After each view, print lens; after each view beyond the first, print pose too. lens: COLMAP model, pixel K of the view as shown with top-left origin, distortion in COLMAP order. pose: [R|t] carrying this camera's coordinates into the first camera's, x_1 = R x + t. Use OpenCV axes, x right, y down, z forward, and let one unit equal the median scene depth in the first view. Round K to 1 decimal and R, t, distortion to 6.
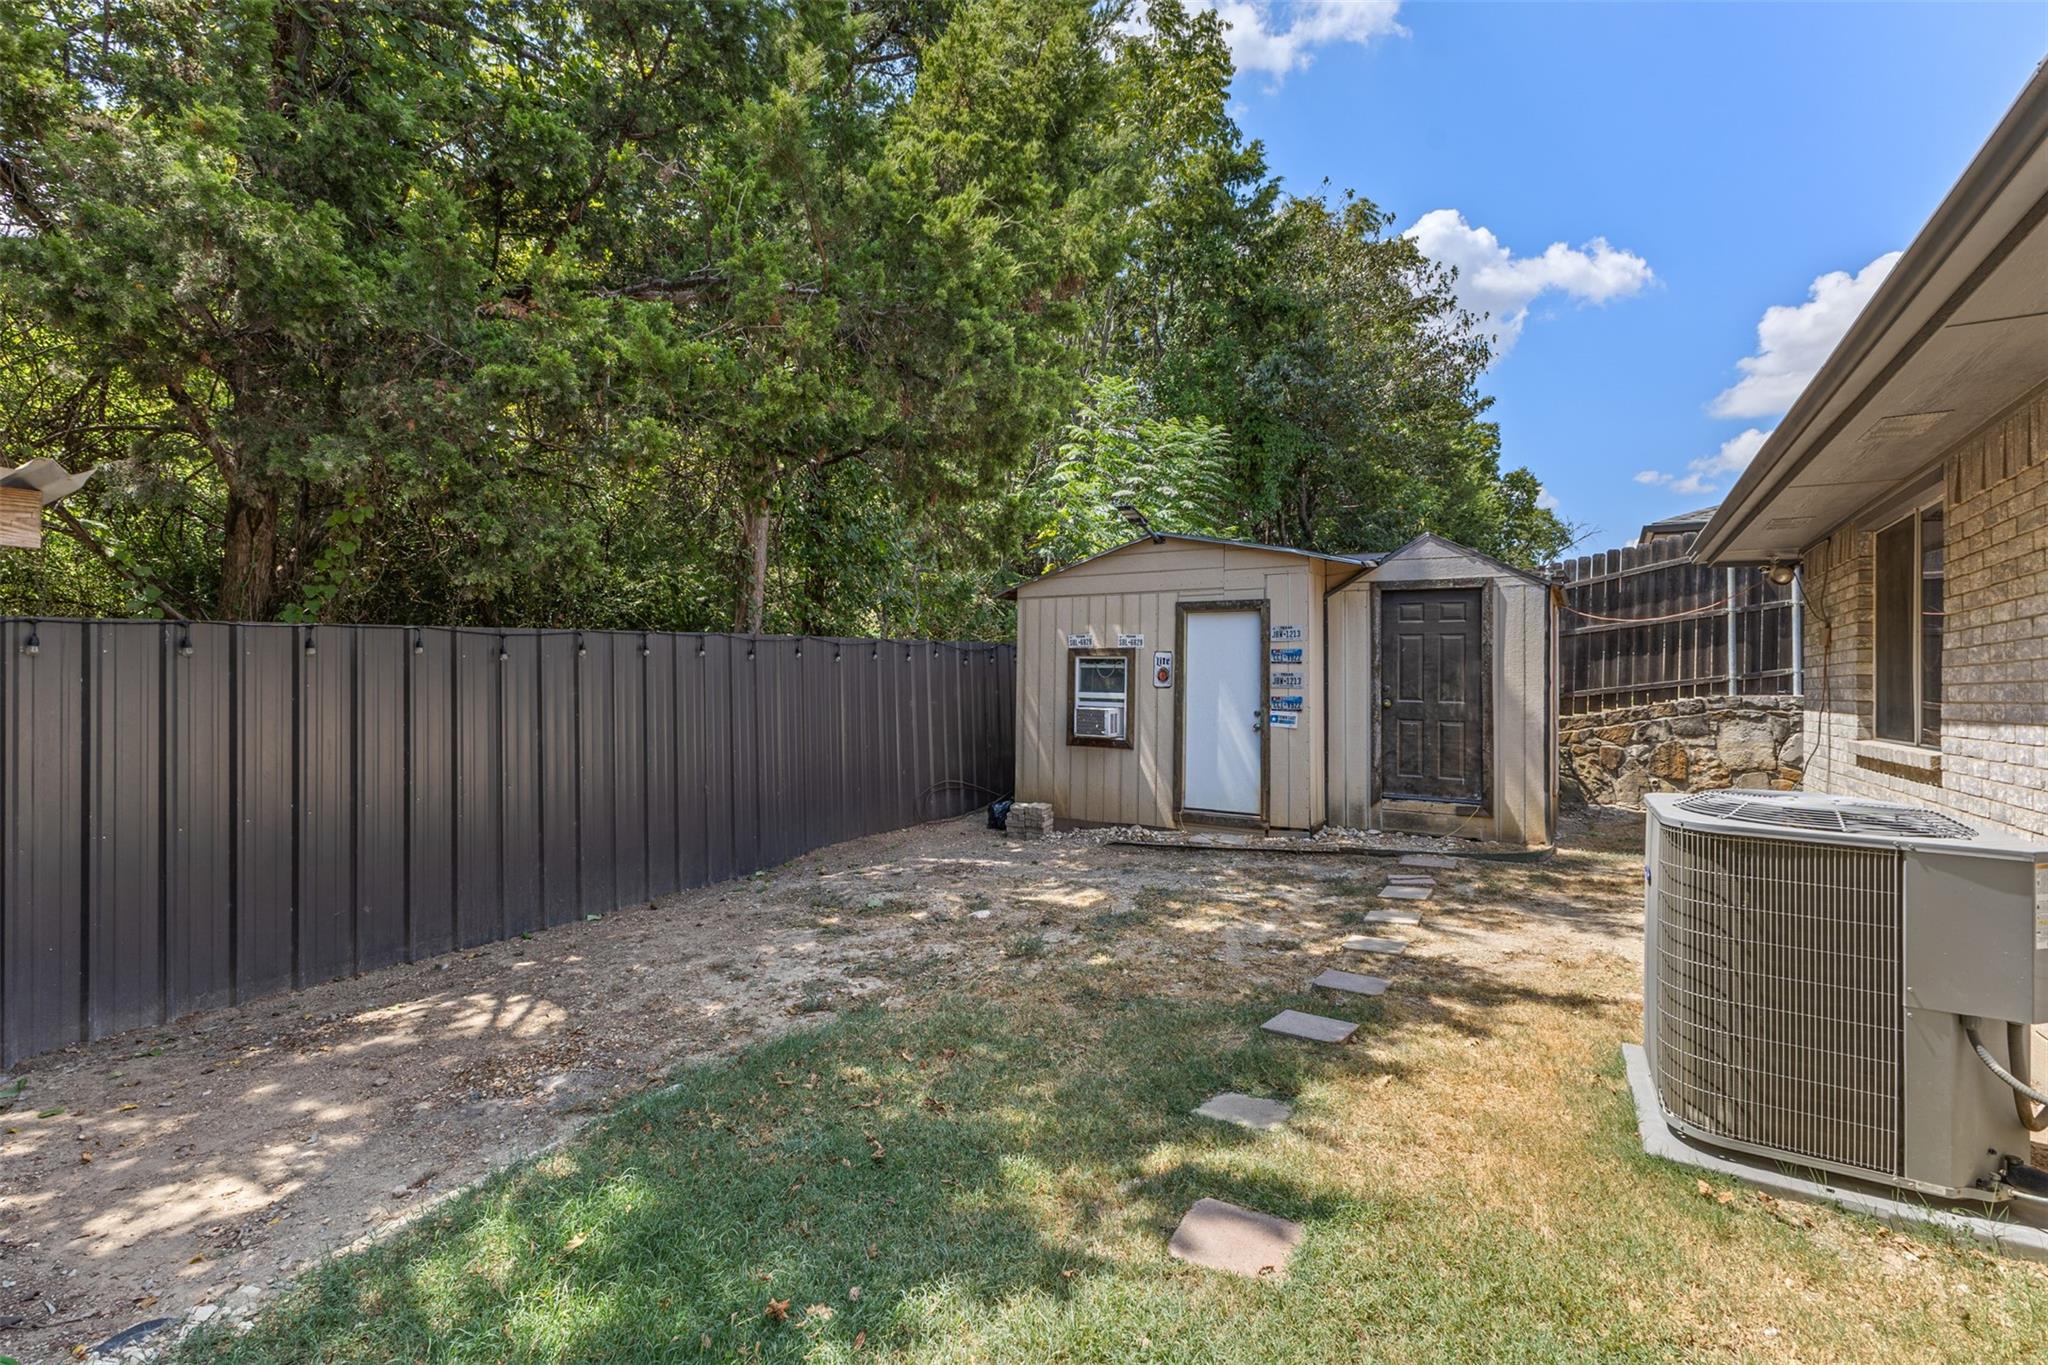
lens RADIAL K [[883.6, 0, 1027.0], [0, 883.6, 689.2], [0, 0, 1]] dist [0.011160, -0.002771]
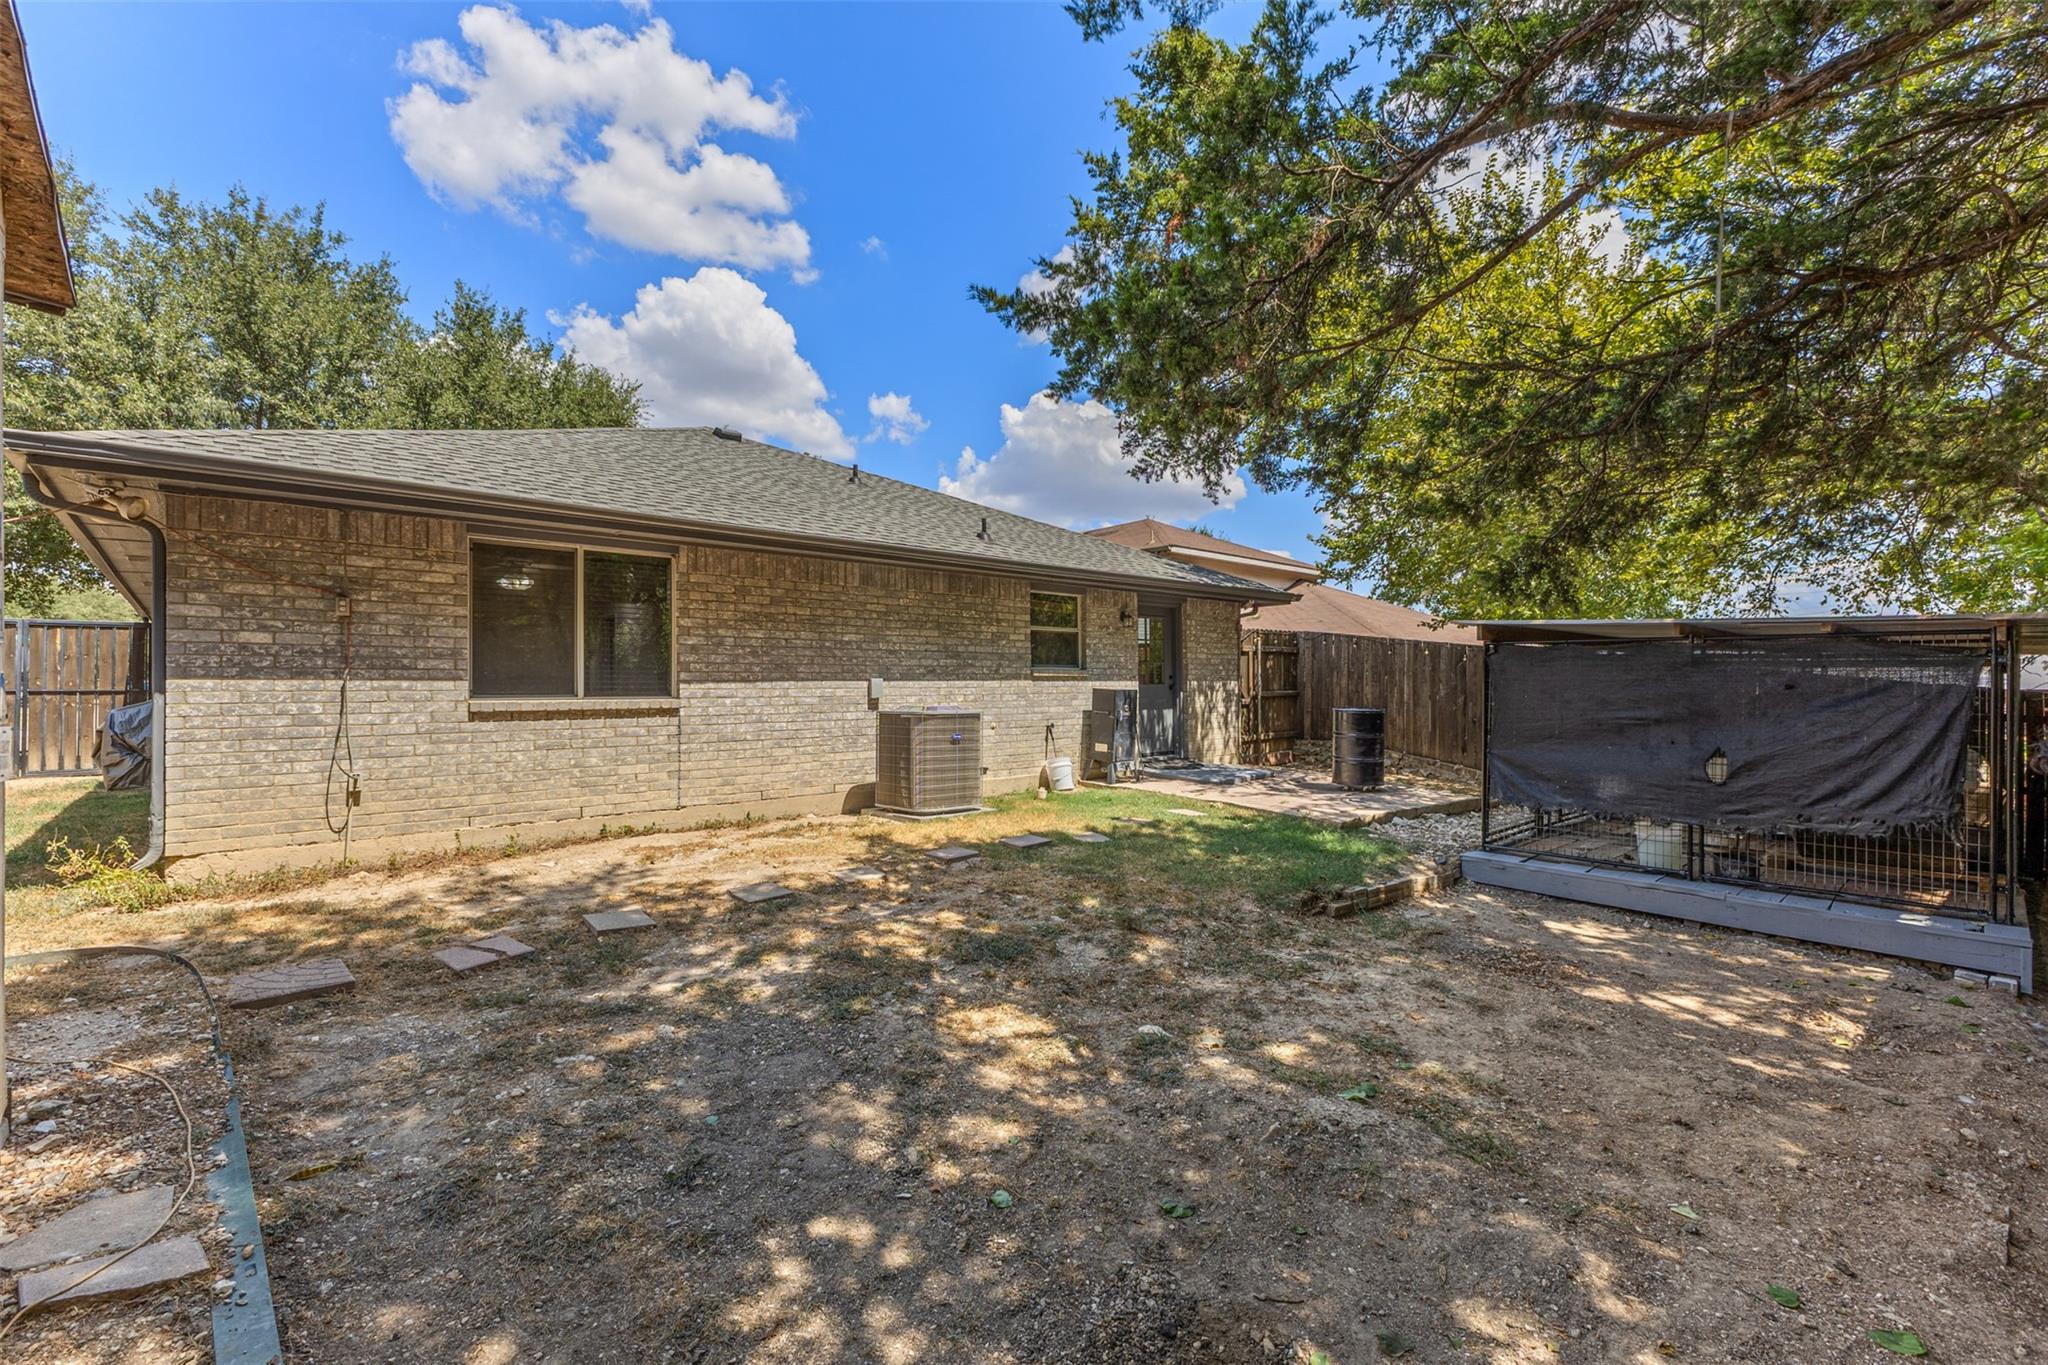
lens RADIAL K [[883.6, 0, 1027.0], [0, 883.6, 689.2], [0, 0, 1]] dist [0.011160, -0.002771]
pose [[-0.967634, -0.018967, 0.251643, -0.151204], [-0.014975, 0.999730, 0.017772, 0.002519], [-0.251912, 0.013428, -0.967657, 2.185080]]
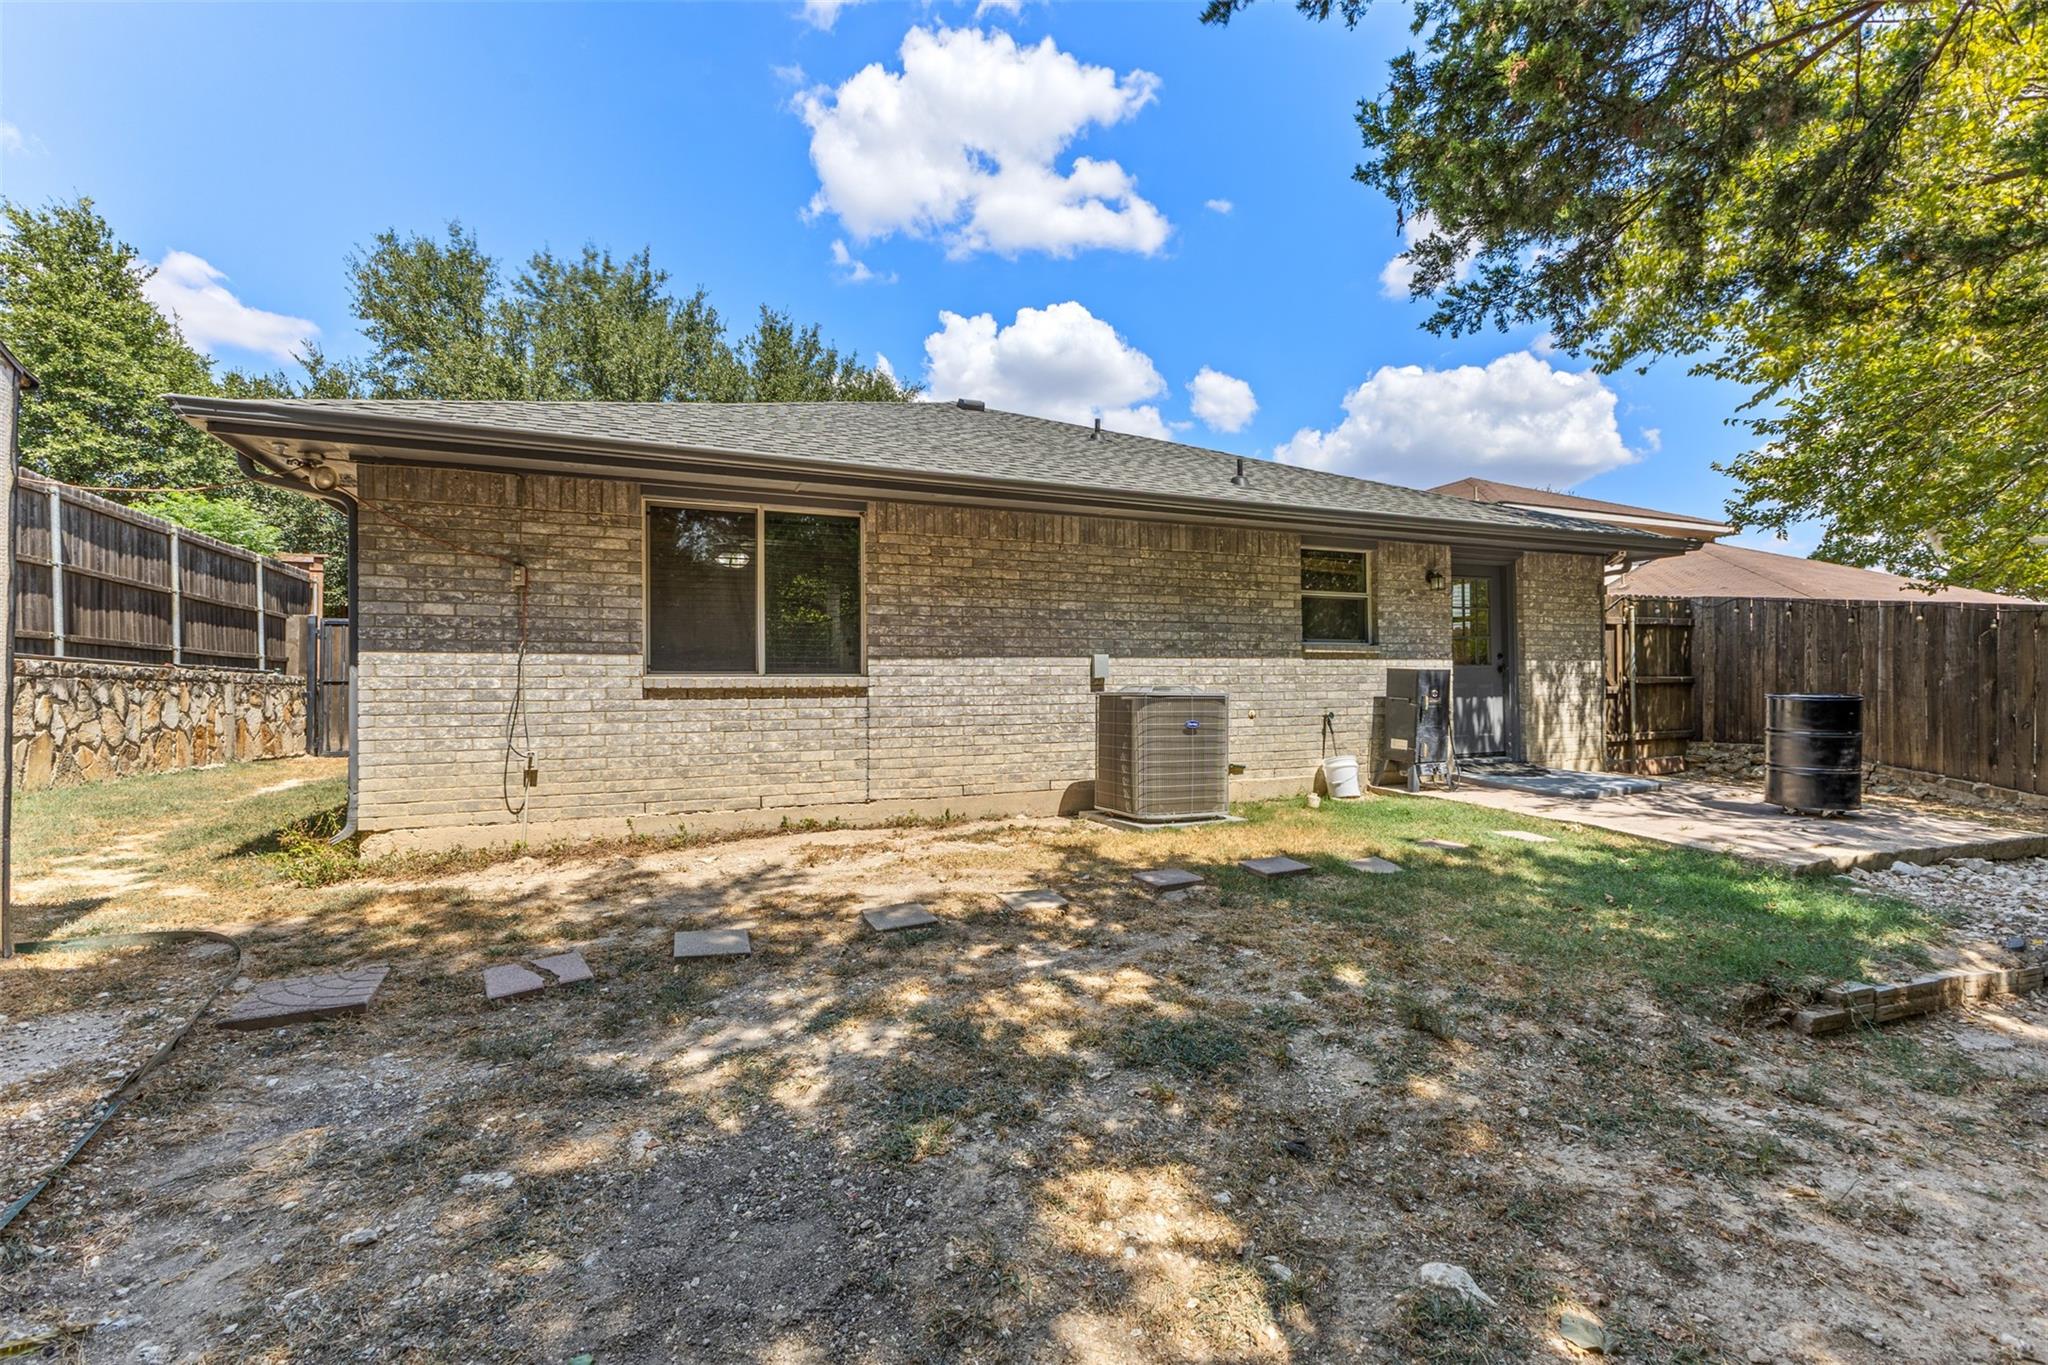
lens RADIAL K [[874.2, 0, 1029.9], [0, 874.2, 686.2], [0, 0, 1]] dist [0.011055, -0.000548]
pose [[-0.831548, -0.016081, 0.555220, -0.124045], [-0.006291, 0.999789, 0.019535, 0.043712], [-0.555417, 0.012751, -0.831474, 1.808859]]
